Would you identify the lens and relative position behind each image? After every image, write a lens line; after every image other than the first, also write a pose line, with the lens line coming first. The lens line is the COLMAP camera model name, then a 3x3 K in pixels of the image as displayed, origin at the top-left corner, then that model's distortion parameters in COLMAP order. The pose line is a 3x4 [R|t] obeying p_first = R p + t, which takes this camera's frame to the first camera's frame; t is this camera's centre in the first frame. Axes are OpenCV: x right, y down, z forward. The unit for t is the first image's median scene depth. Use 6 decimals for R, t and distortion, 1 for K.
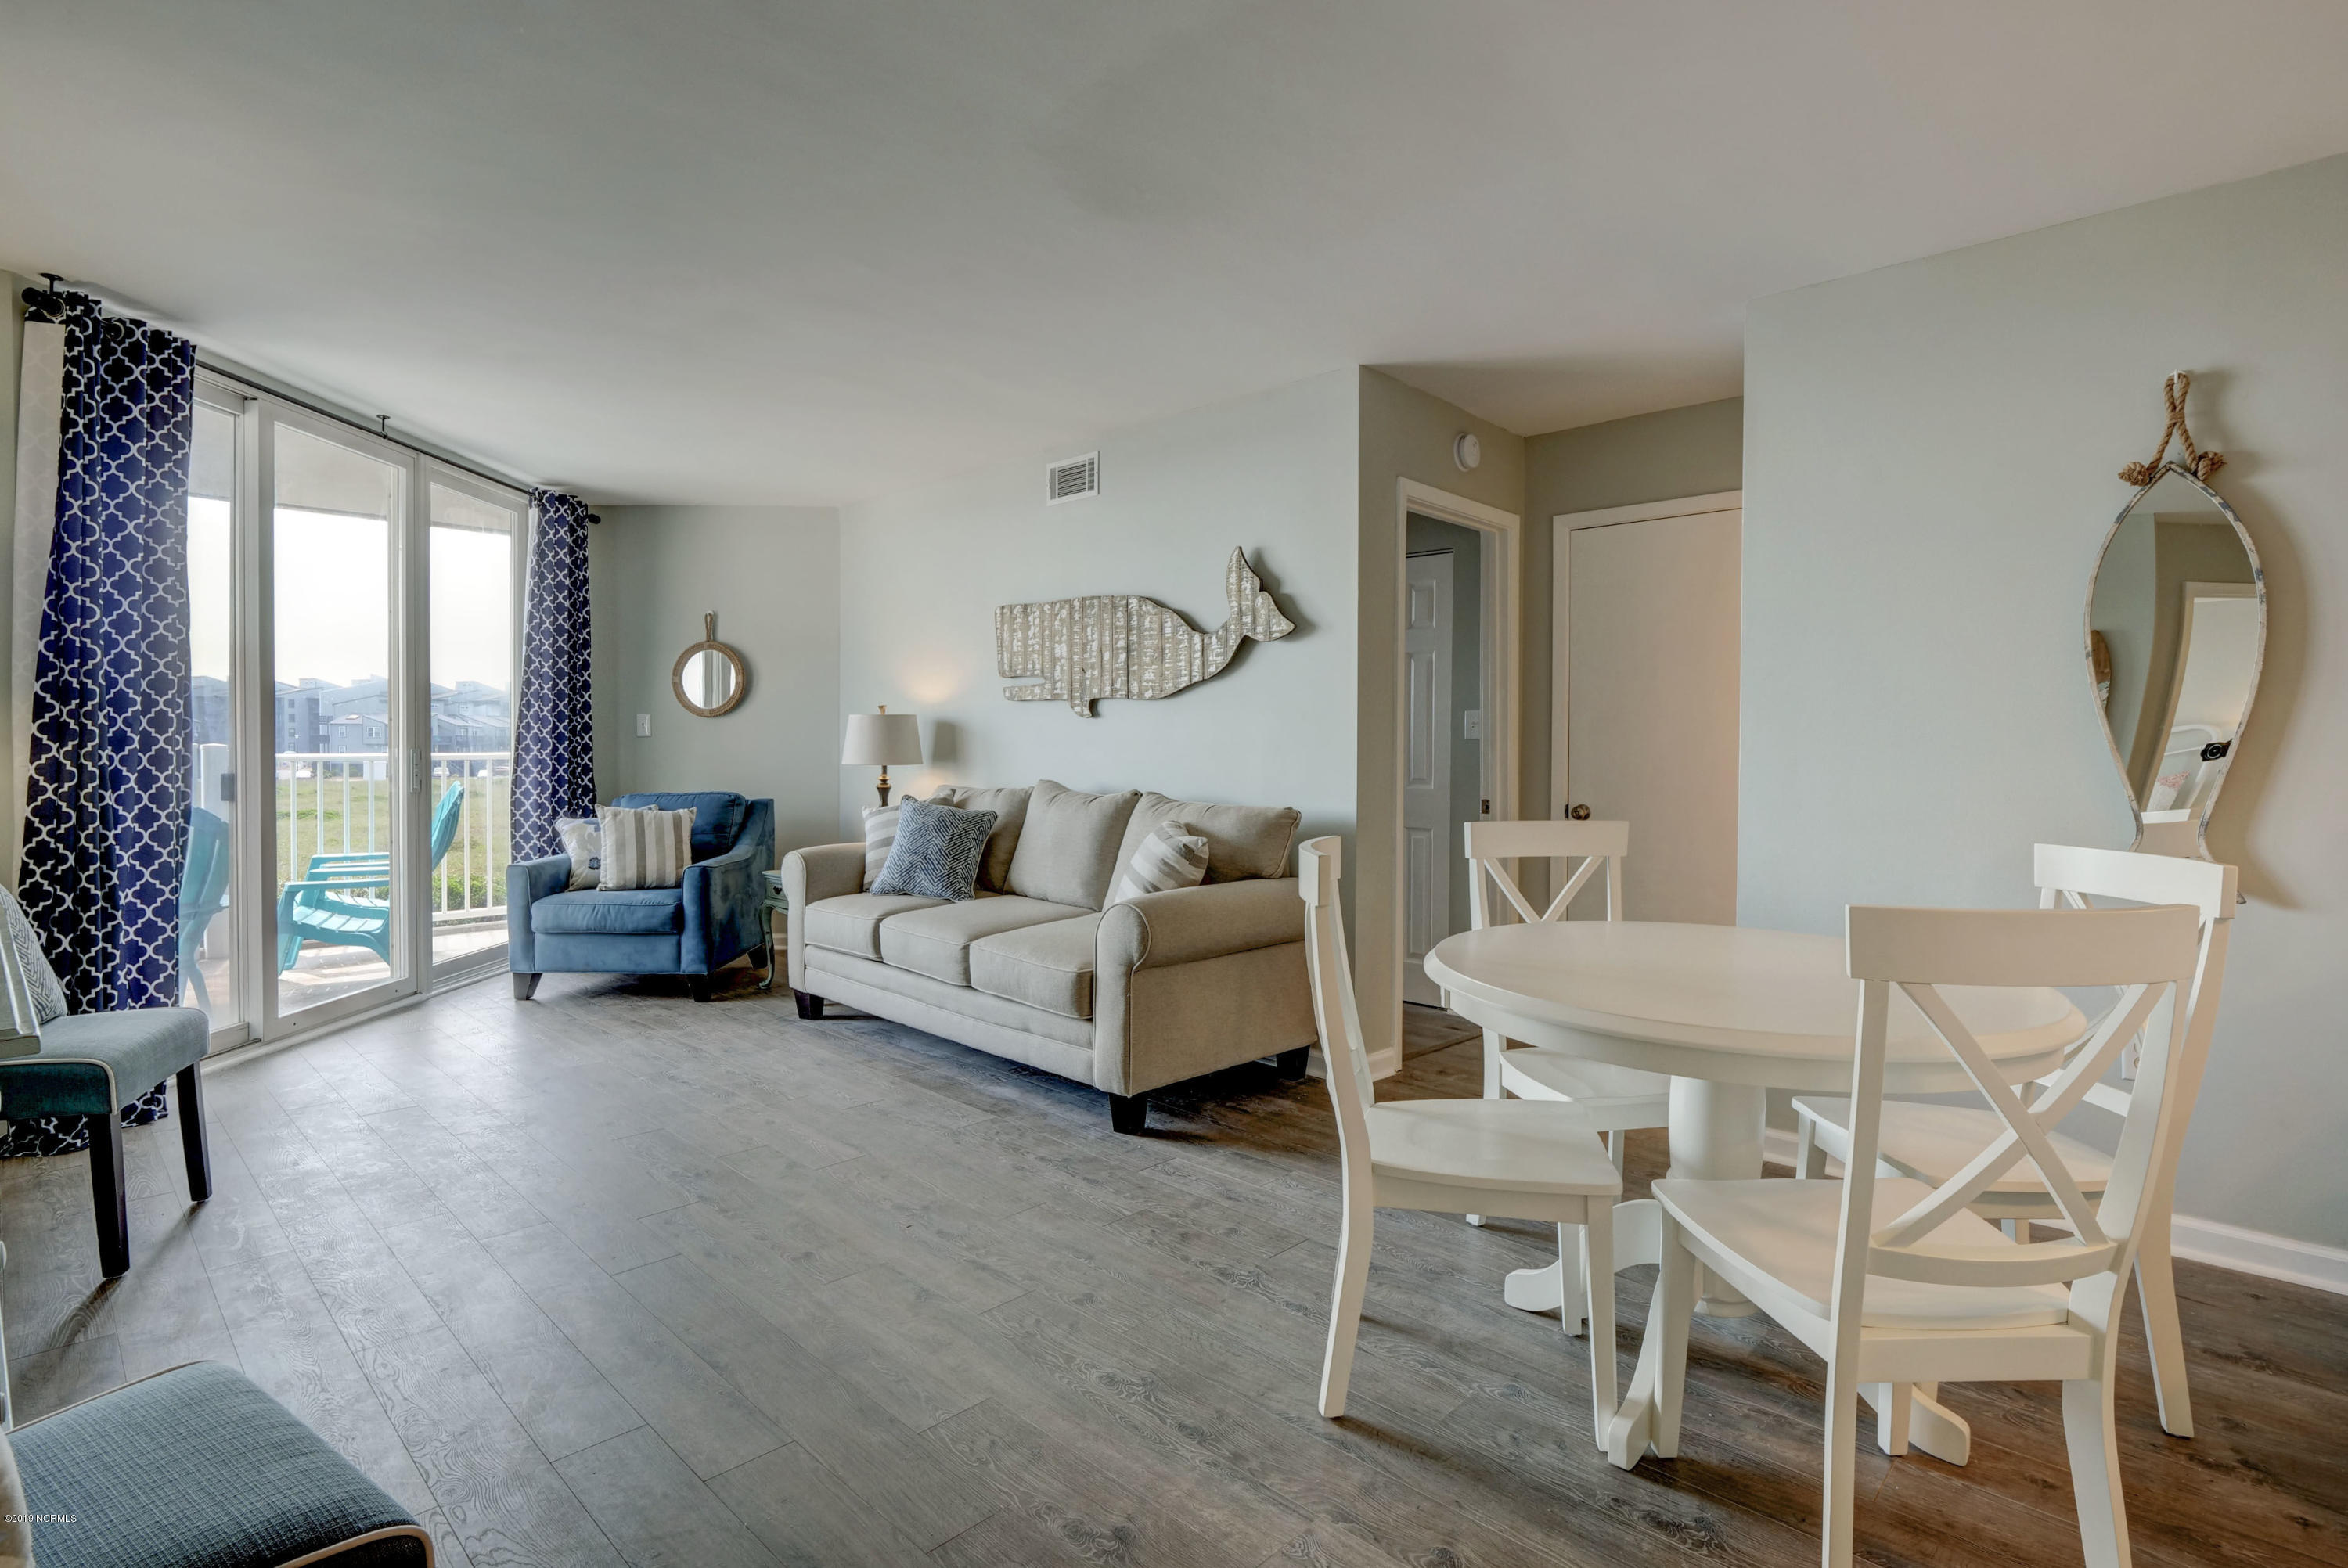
lens RADIAL K [[1146.0, 0, 1160.5], [0, 1146.0, 771.9], [0, 0, 1]] dist [-0.010604, -0.001988]
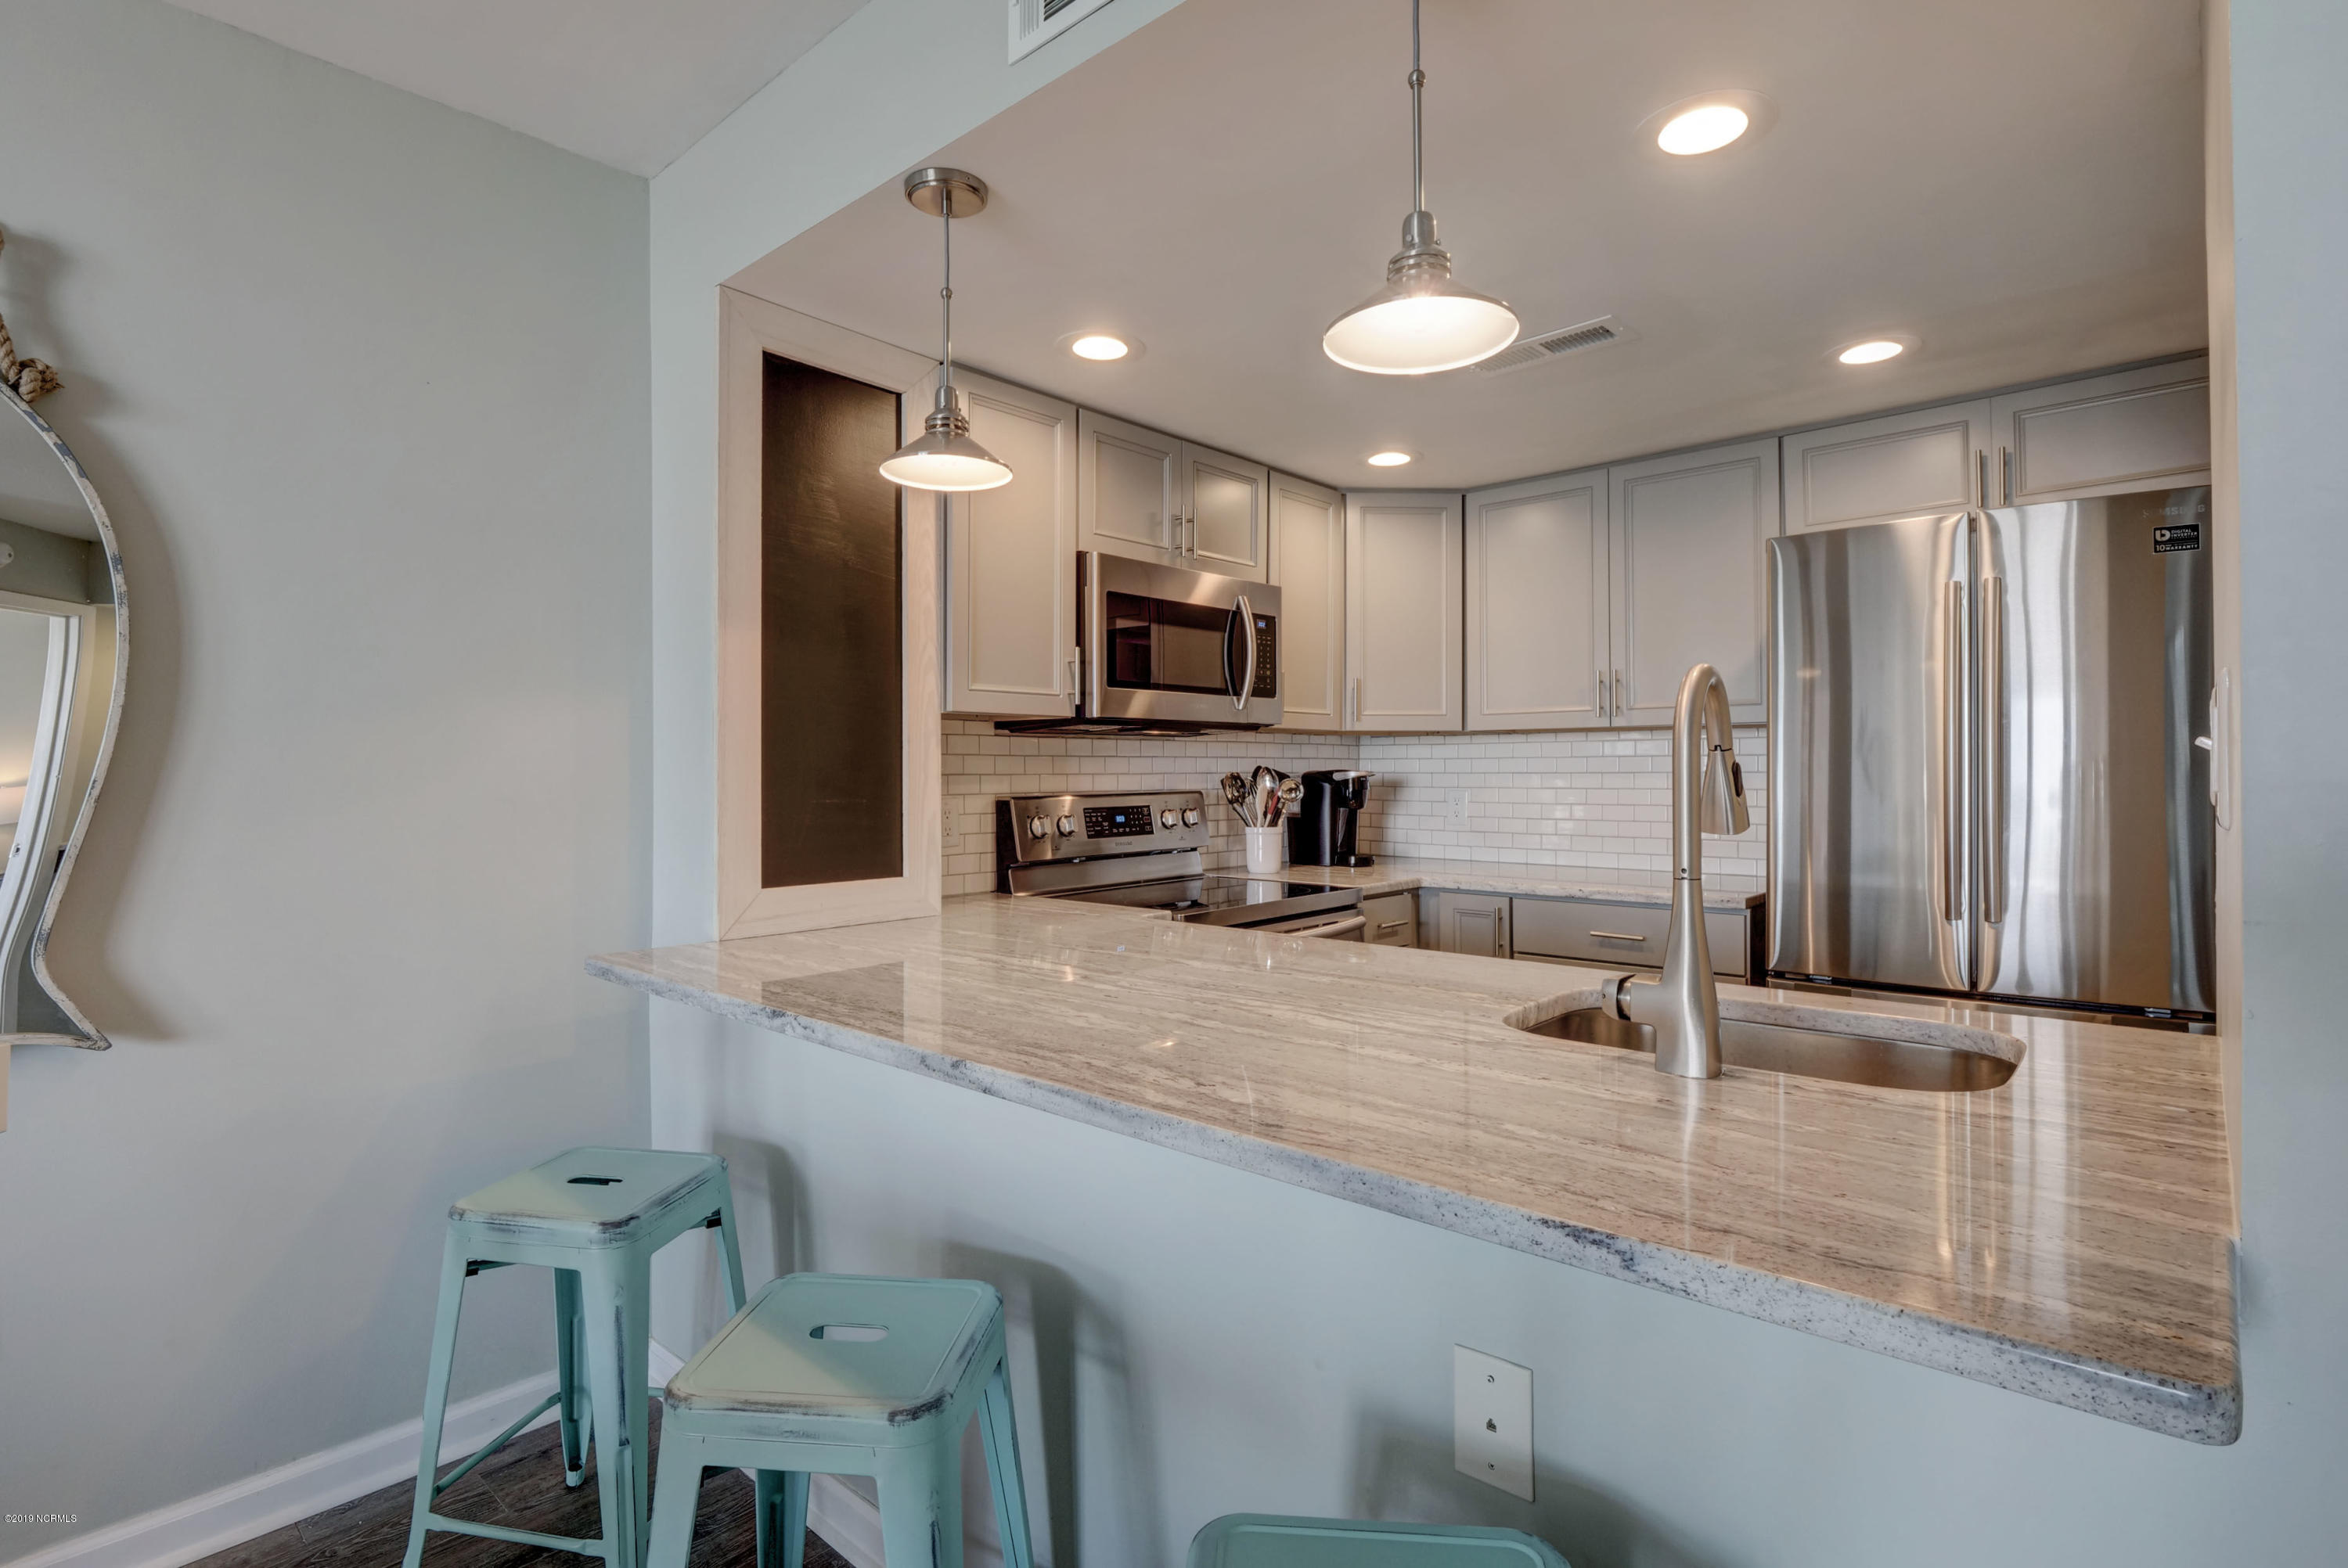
lens RADIAL K [[1146.0, 0, 1165.5], [0, 1146.0, 764.2], [0, 0, 1]] dist [-0.010604, -0.001988]
pose [[-0.036149, 0.000101, 0.999346, 0.161837], [0.023920, 0.999714, 0.000765, -0.023713], [-0.999060, 0.023932, -0.036141, 0.241338]]
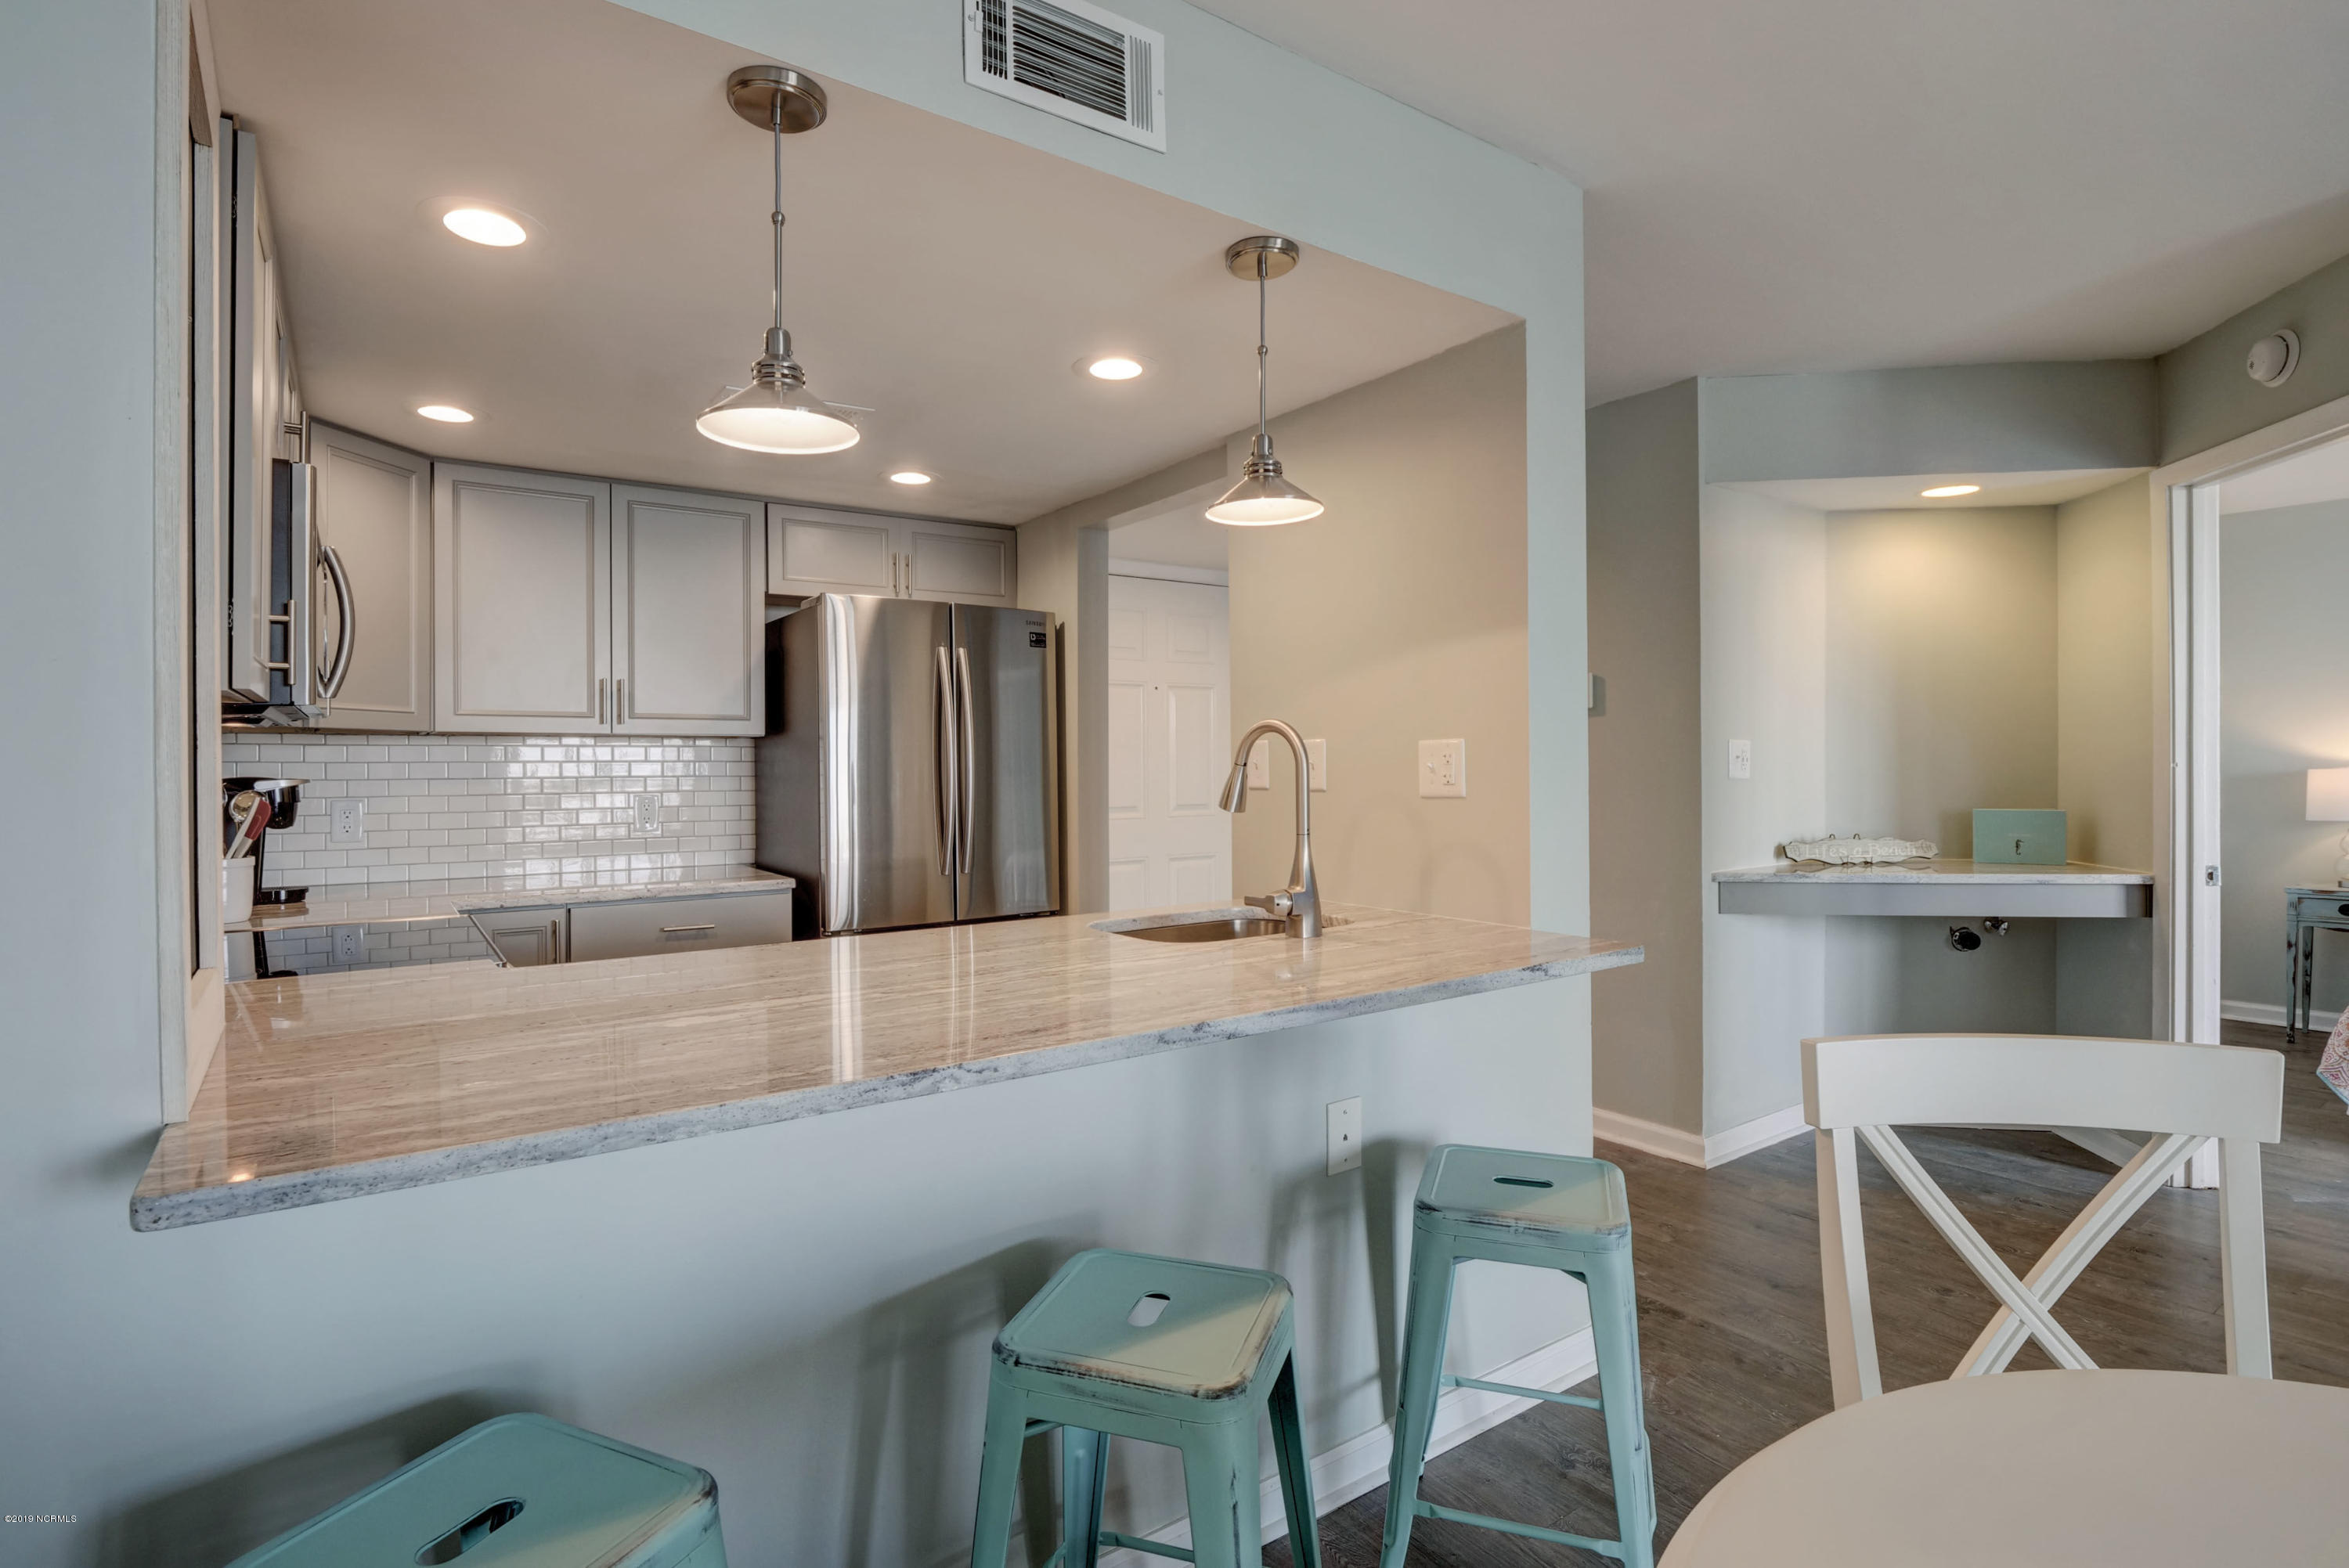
lens RADIAL K [[1146.6, 0, 1157.0], [0, 1146.6, 771.7], [0, 0, 1]] dist [-0.010604, -0.001988]
pose [[-0.982601, -0.002846, 0.185709, 0.412040], [0.002444, 0.999598, 0.028252, -0.037112], [-0.185714, 0.028215, -0.982199, 0.645452]]
